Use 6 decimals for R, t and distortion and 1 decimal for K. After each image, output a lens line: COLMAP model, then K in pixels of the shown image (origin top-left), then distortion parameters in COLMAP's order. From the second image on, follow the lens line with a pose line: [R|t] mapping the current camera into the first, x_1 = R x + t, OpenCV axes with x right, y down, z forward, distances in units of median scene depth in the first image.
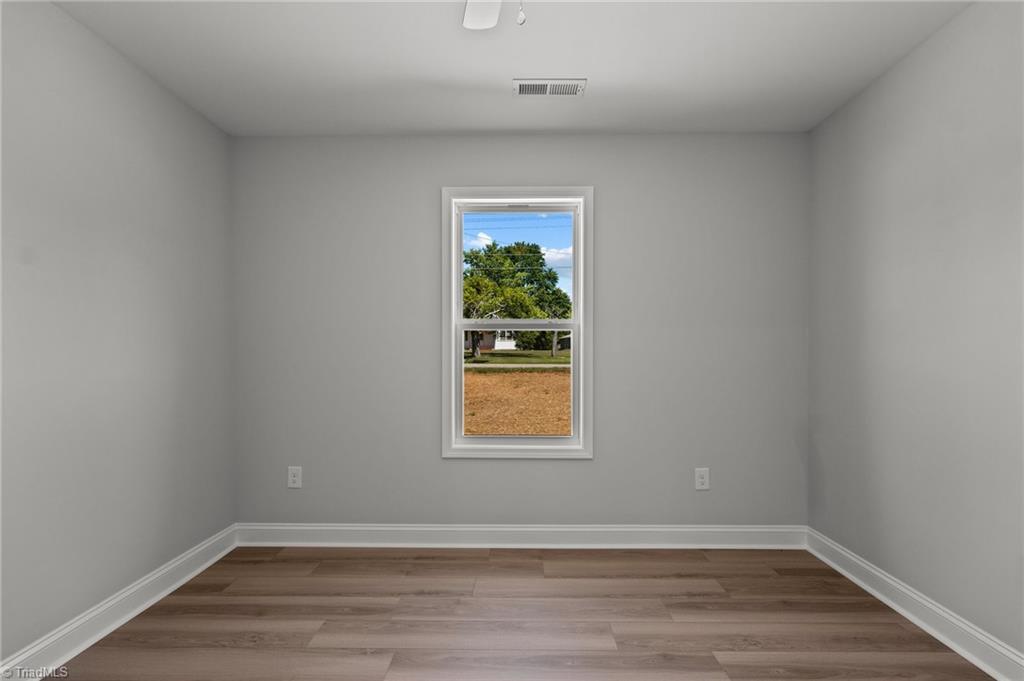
lens RADIAL K [[436.5, 0, 514.6], [0, 436.5, 358.9], [0, 0, 1]] dist [0.001672, 0.000115]
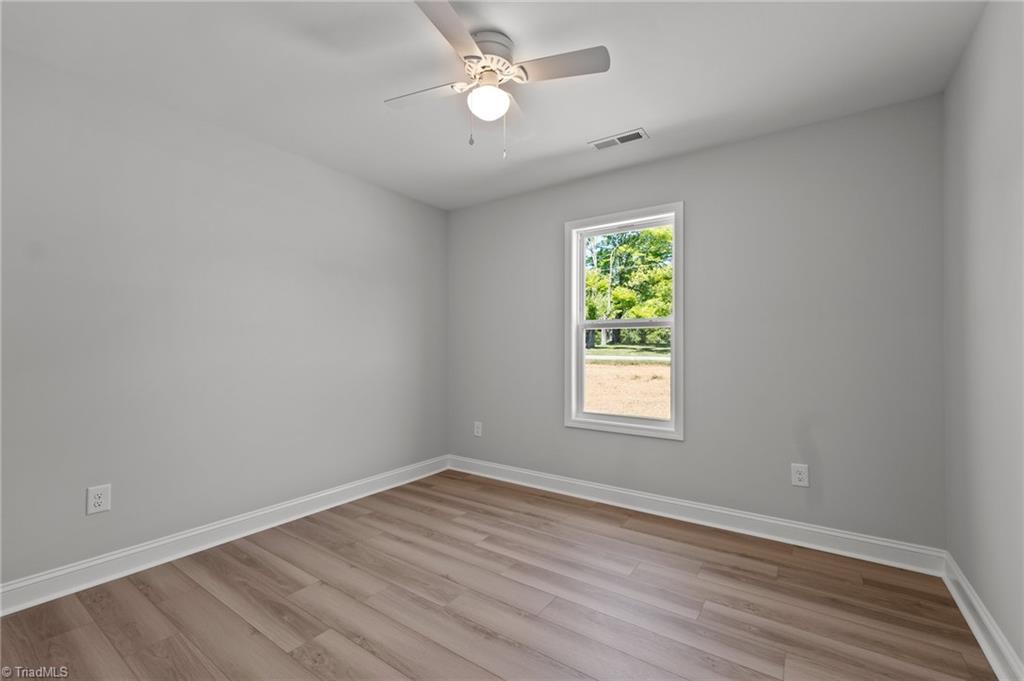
lens RADIAL K [[436.0, 0, 511.8], [0, 436.0, 343.5], [0, 0, 1]] dist [0.001263, 0.000000]
pose [[0.829102, -0.001663, -0.559095, 0.470767], [-0.004866, 0.999936, -0.010191, -0.010986], [0.559076, 0.011171, 0.829041, -0.200371]]
